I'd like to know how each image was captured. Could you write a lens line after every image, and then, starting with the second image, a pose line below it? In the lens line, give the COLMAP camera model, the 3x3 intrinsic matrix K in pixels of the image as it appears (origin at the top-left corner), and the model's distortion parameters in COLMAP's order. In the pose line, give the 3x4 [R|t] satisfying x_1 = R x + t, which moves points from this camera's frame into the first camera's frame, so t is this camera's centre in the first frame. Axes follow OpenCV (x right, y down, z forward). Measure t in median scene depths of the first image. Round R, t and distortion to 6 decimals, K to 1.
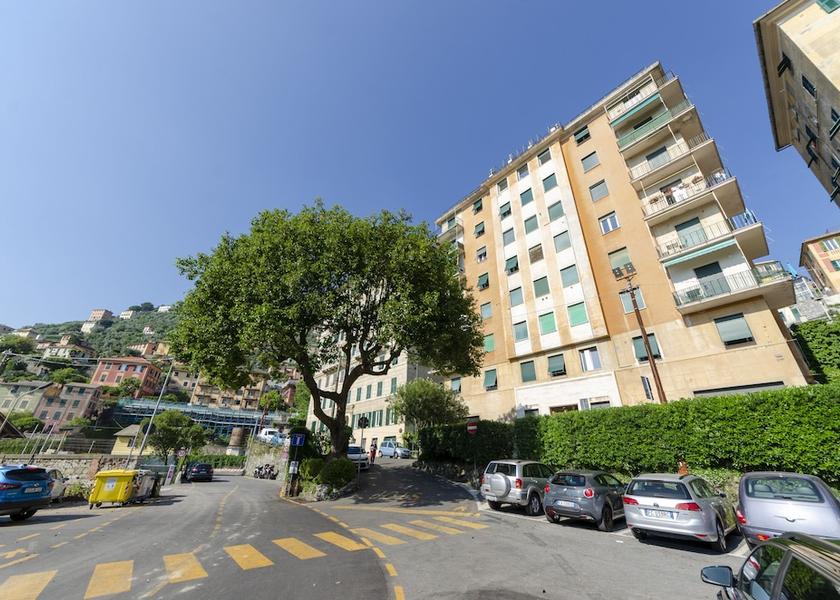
lens RADIAL K [[302.5, 0, 421.7], [0, 302.5, 317.9], [0, 0, 1]] dist [-0.002541, -0.000454]
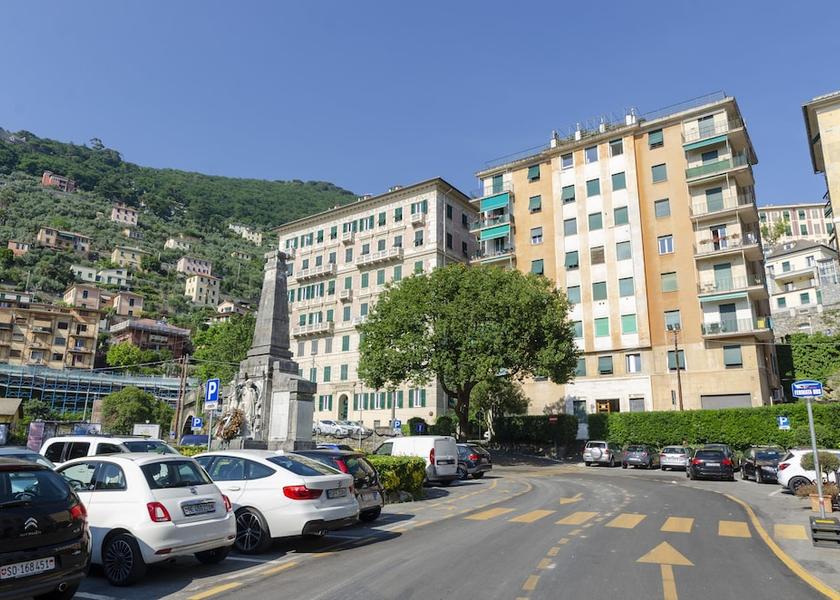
lens RADIAL K [[542.1, 0, 420.4], [0, 542.1, 312.6], [0, 0, 1]] dist [0.001508, 0.003668]
pose [[0.976525, 0.043912, 0.210879, -0.682671], [-0.085198, 0.977906, 0.190897, -0.370364], [-0.197837, -0.204382, 0.958691, -0.800828]]
